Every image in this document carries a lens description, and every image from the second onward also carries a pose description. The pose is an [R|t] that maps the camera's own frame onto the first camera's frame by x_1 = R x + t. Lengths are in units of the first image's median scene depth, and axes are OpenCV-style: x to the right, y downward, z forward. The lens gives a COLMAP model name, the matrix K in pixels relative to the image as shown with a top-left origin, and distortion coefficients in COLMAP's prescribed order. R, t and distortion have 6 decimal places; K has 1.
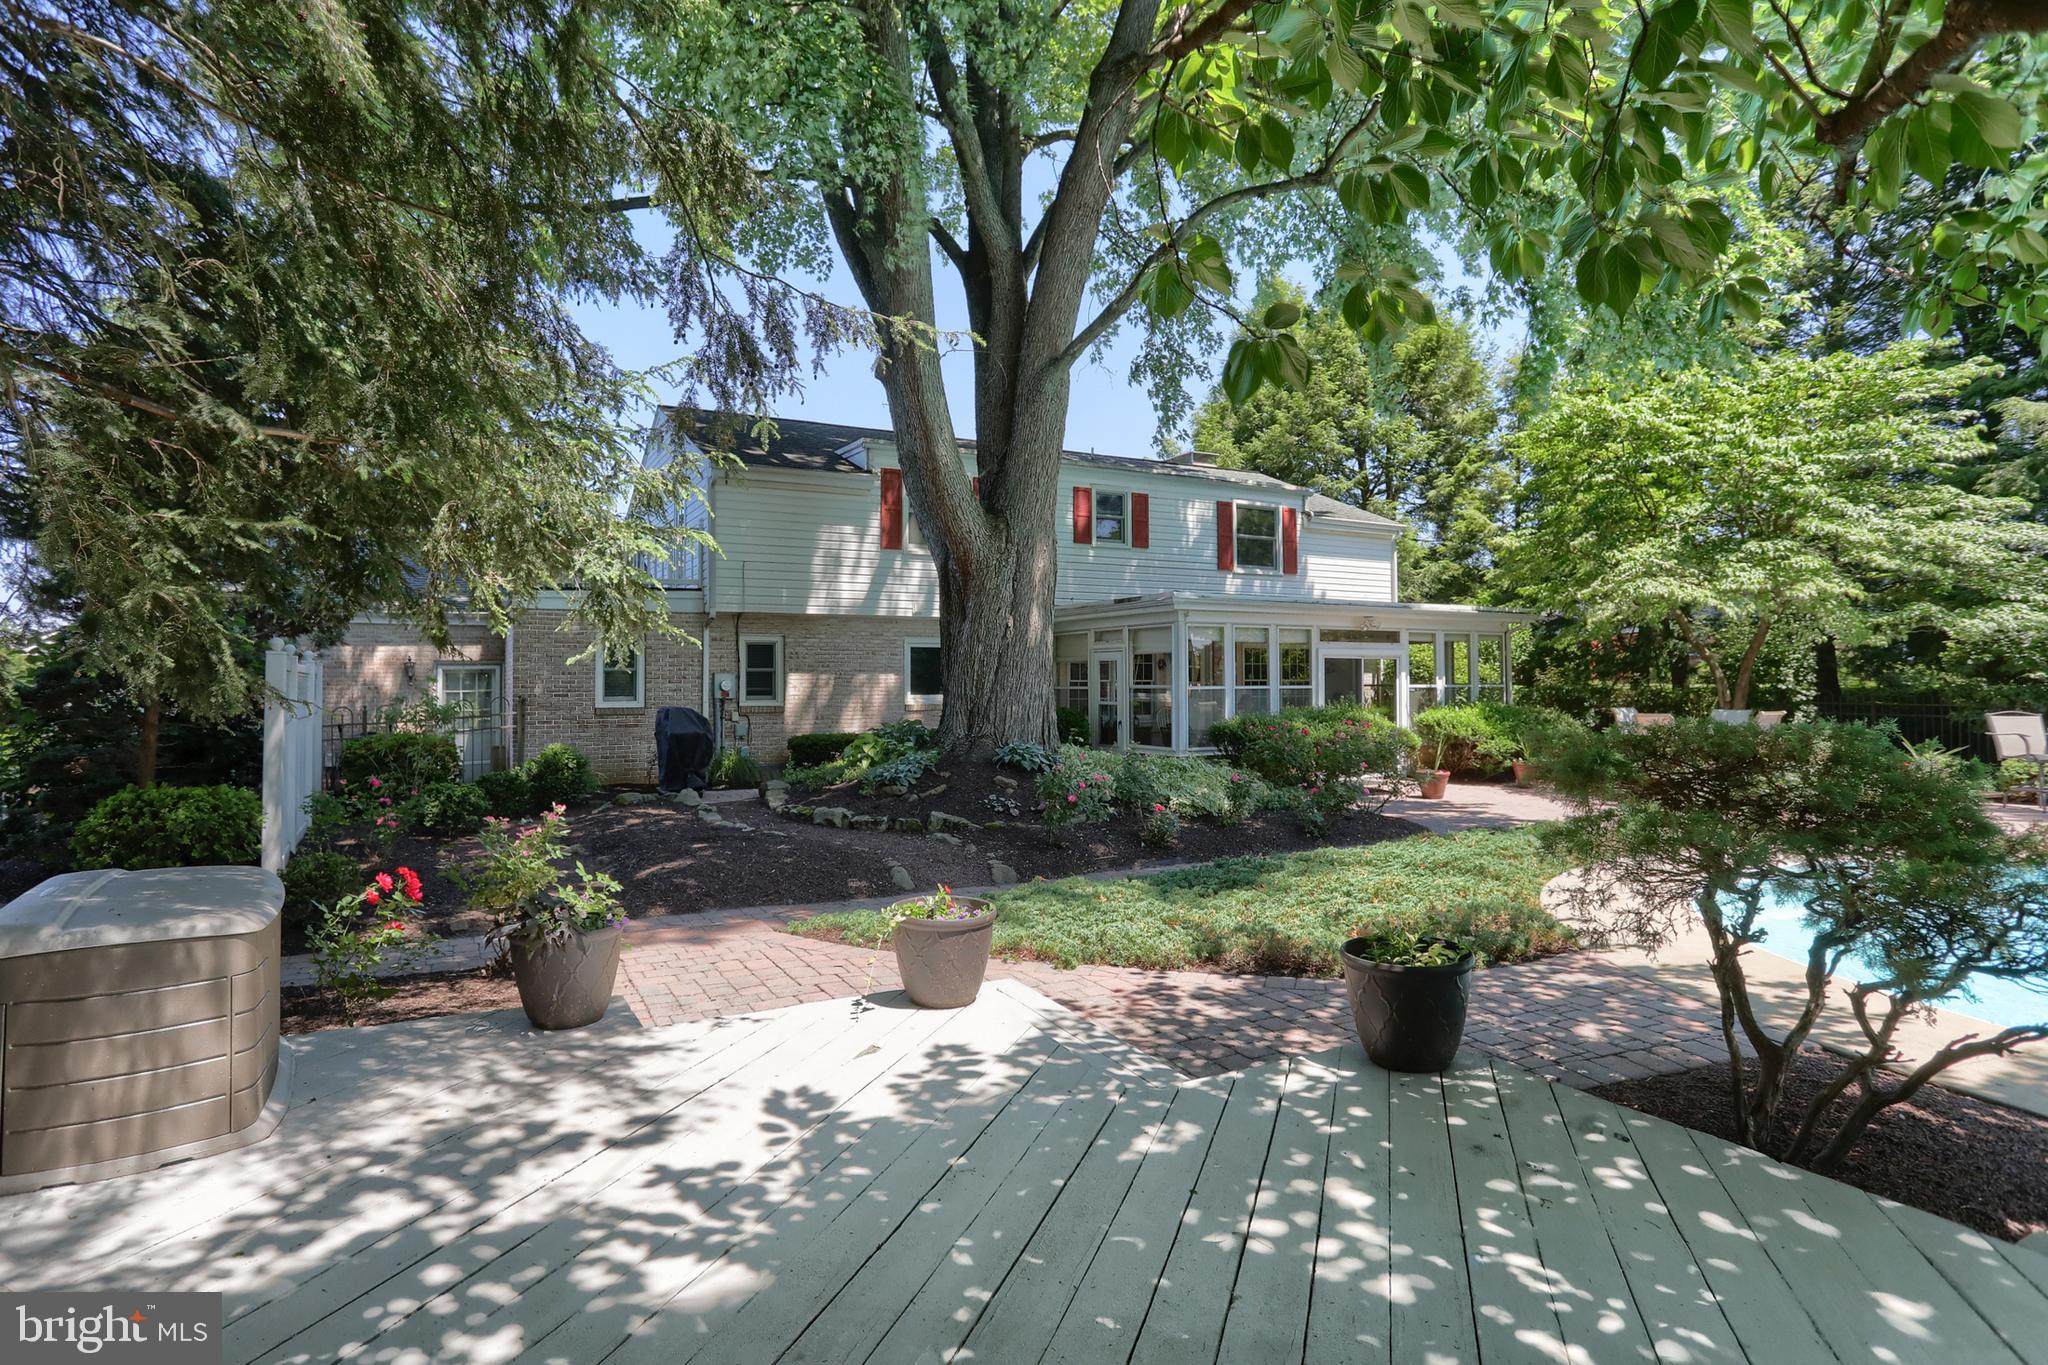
lens RADIAL K [[1064.6, 0, 1078.2], [0, 1064.6, 646.7], [0, 0, 1]] dist [-0.004085, -0.000082]
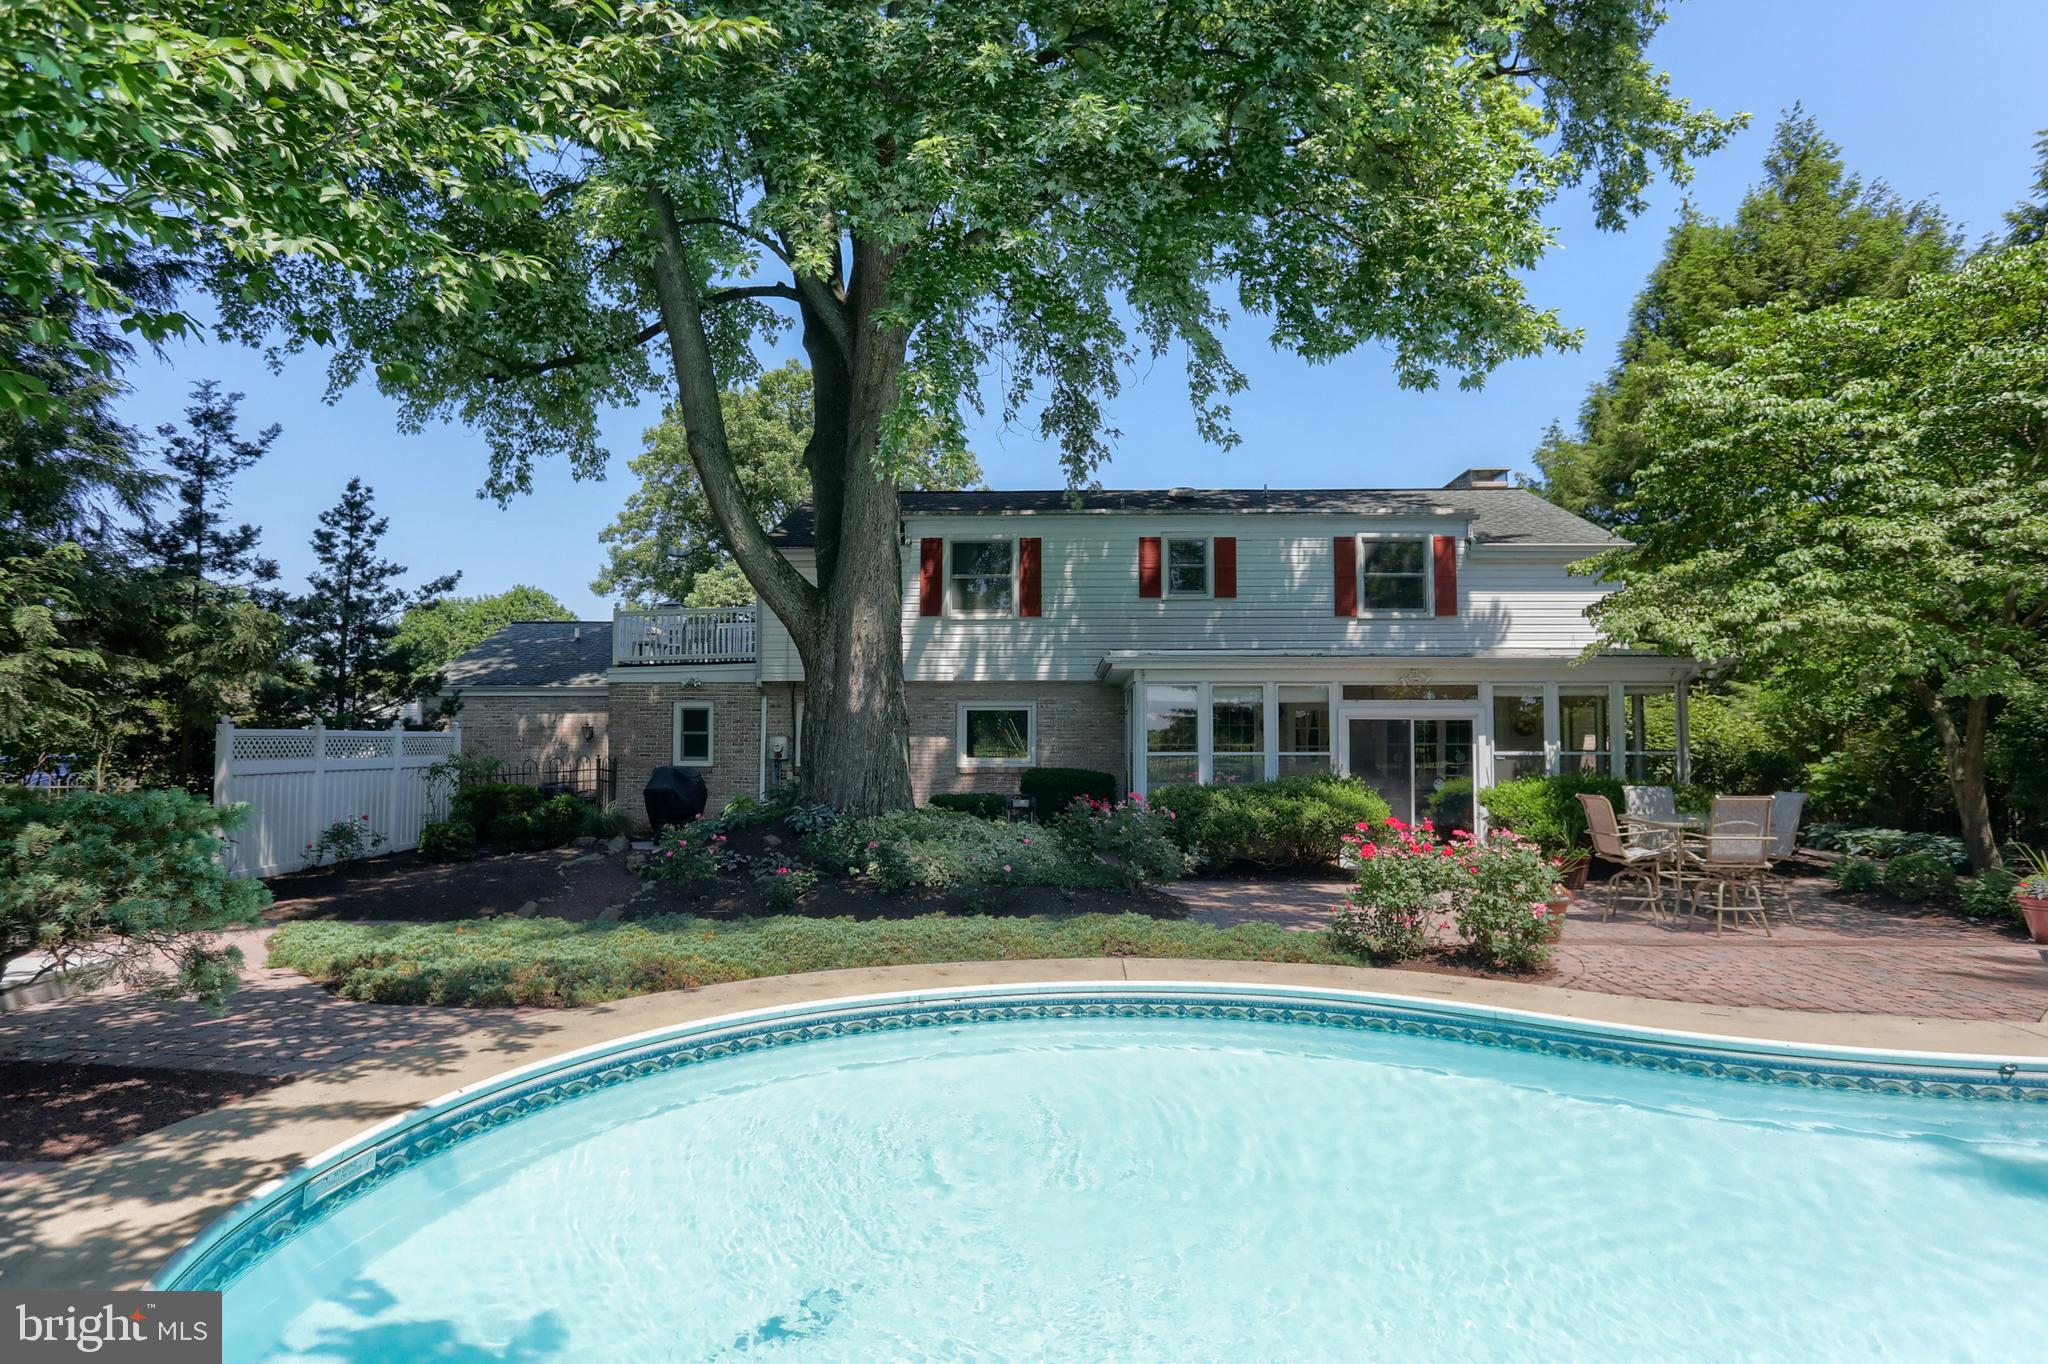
lens RADIAL K [[1164.8, 0, 1024.0], [0, 1164.8, 682.0], [0, 0, 1]] dist [-0.067066, 0.039070]
pose [[0.857931, -0.022545, -0.513271, 0.490324], [0.012762, 0.999664, -0.022578, -0.001193], [0.513607, 0.012820, 0.857930, 0.083620]]
